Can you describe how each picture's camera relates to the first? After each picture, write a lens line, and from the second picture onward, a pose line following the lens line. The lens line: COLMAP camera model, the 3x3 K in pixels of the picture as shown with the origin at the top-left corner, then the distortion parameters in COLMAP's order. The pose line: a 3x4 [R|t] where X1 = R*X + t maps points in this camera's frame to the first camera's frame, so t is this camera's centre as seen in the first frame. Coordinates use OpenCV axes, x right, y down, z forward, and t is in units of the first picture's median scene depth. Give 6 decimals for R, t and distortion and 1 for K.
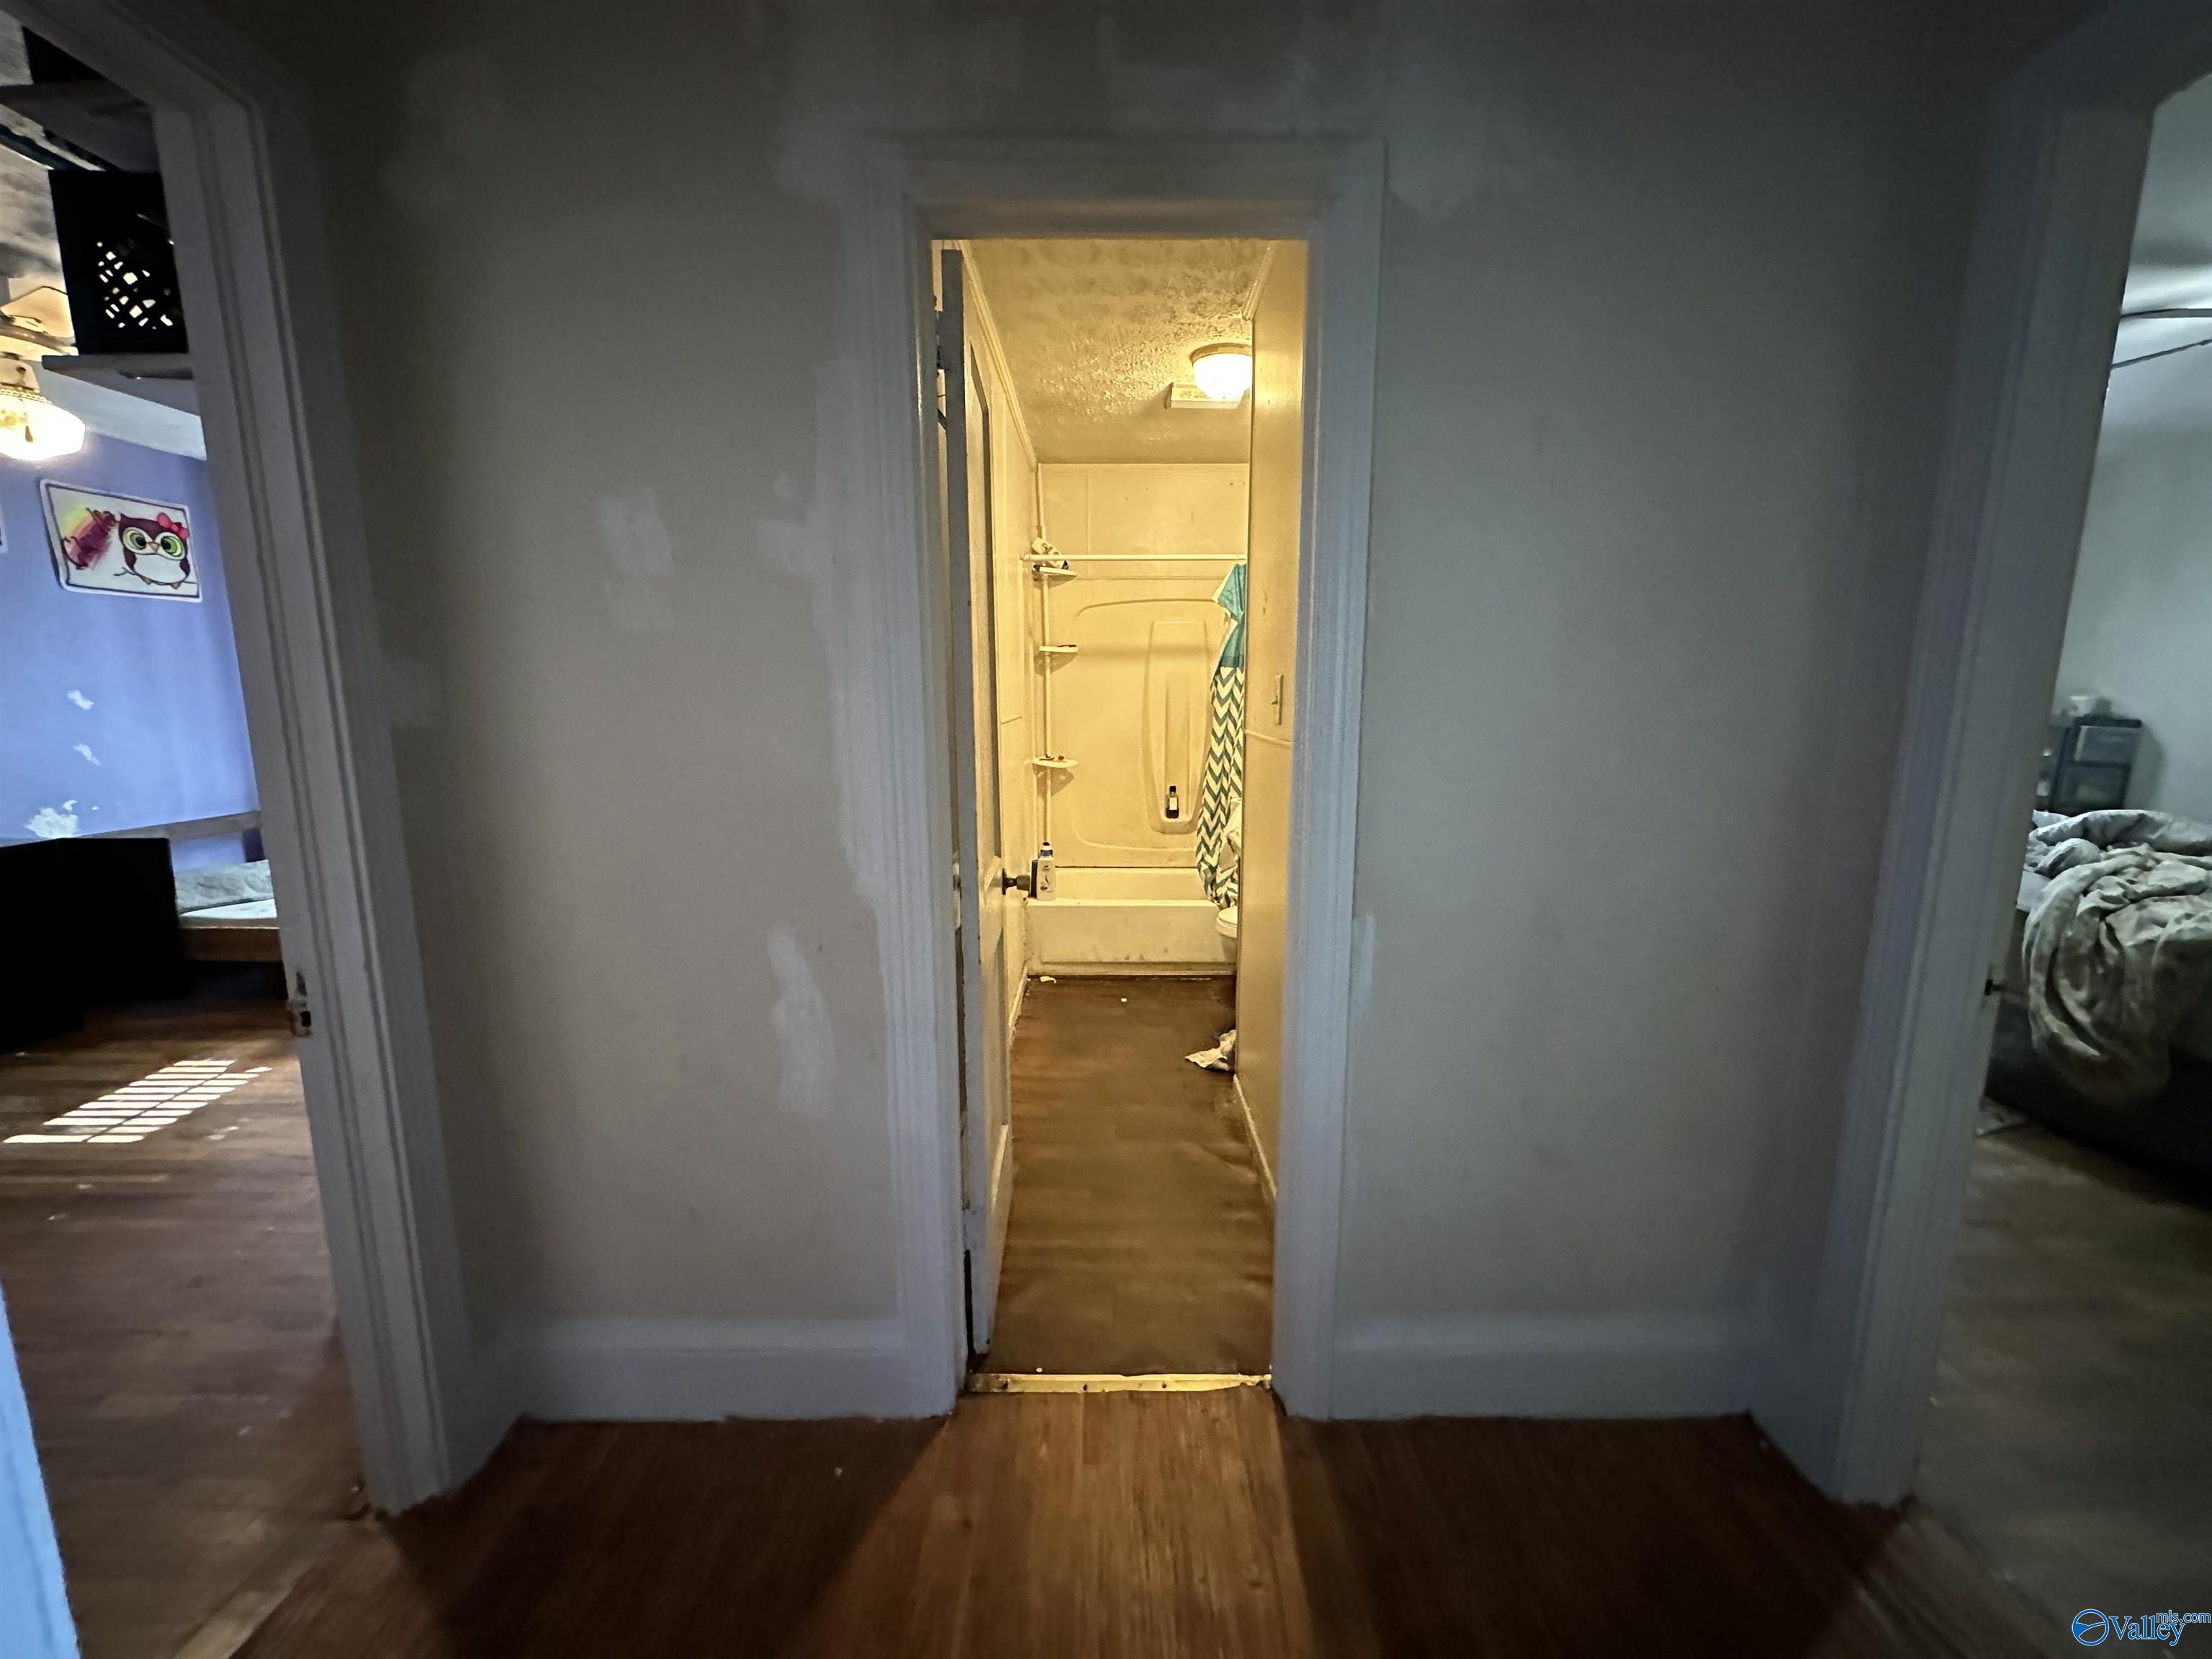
lens RADIAL K [[880.4, 0, 1111.3], [0, 880.4, 832.5], [0, 0, 1]] dist [-0.002068, 0.000443]
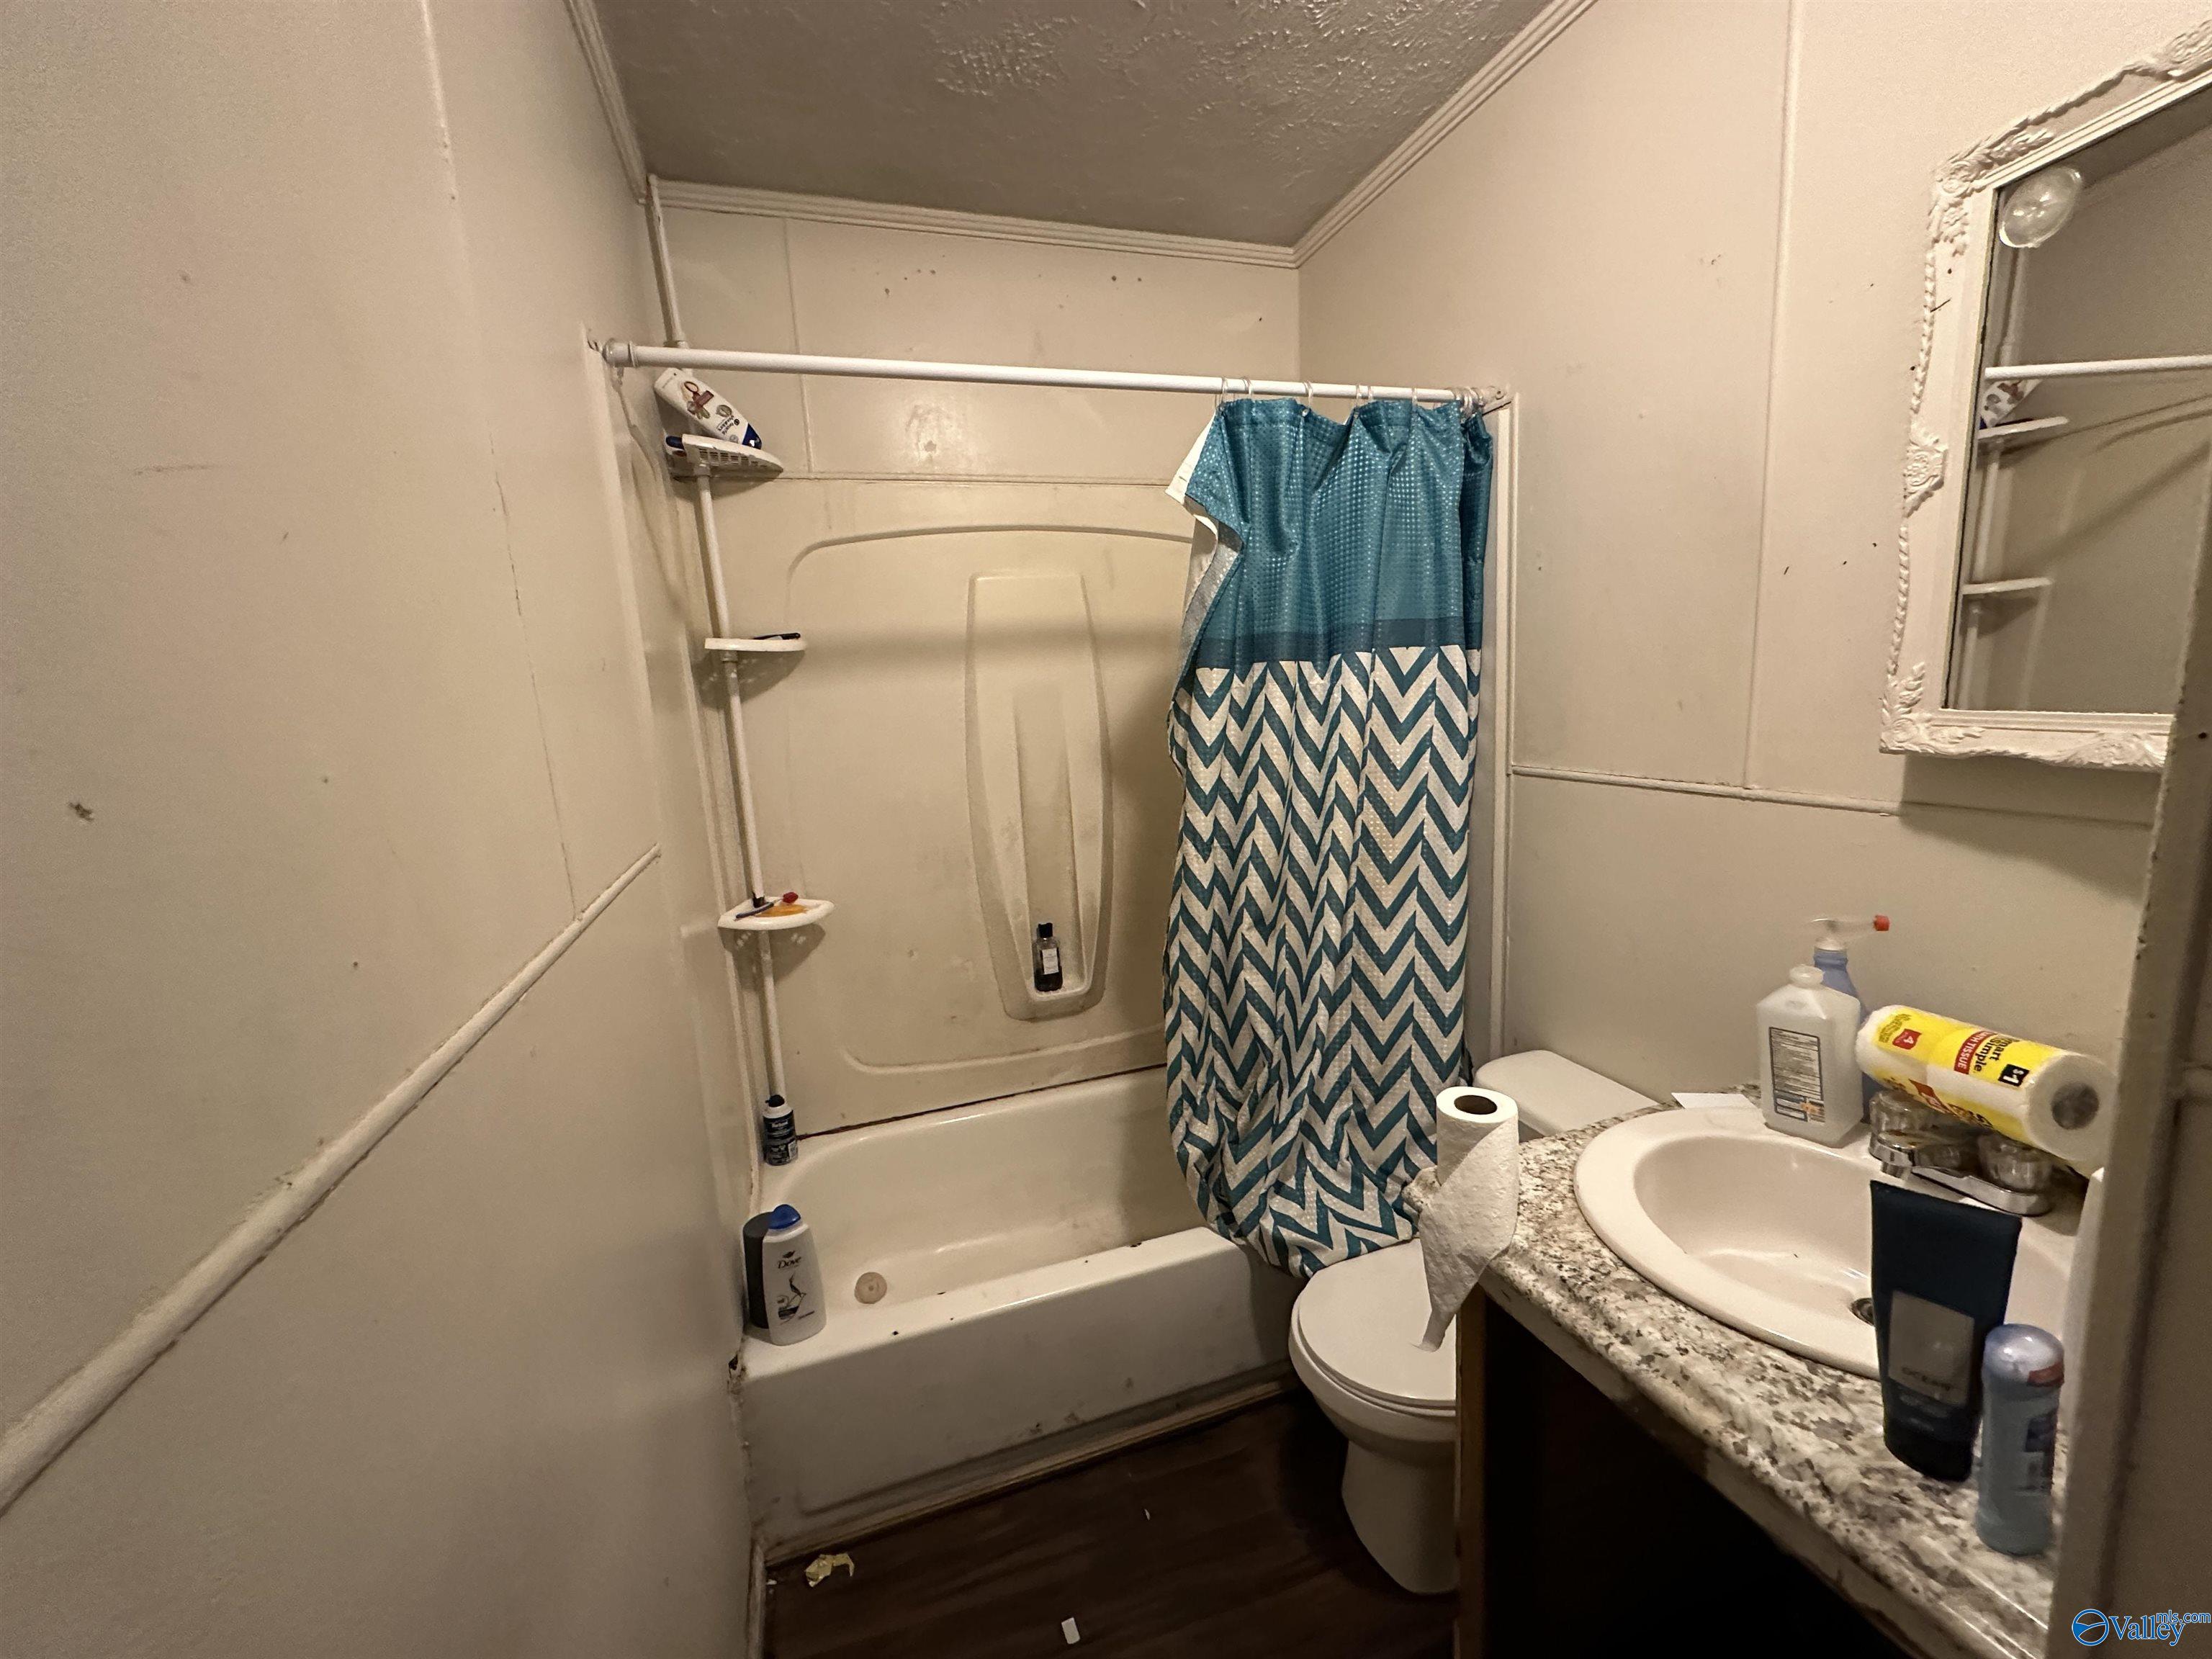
lens RADIAL K [[880.4, 0, 1109.1], [0, 880.4, 833.2], [0, 0, 1]] dist [-0.002068, 0.000443]
pose [[0.947547, -0.104466, 0.302063, -0.037962], [0.106004, 0.994301, 0.011344, -0.110660], [-0.301527, 0.021271, 0.953220, 0.572164]]
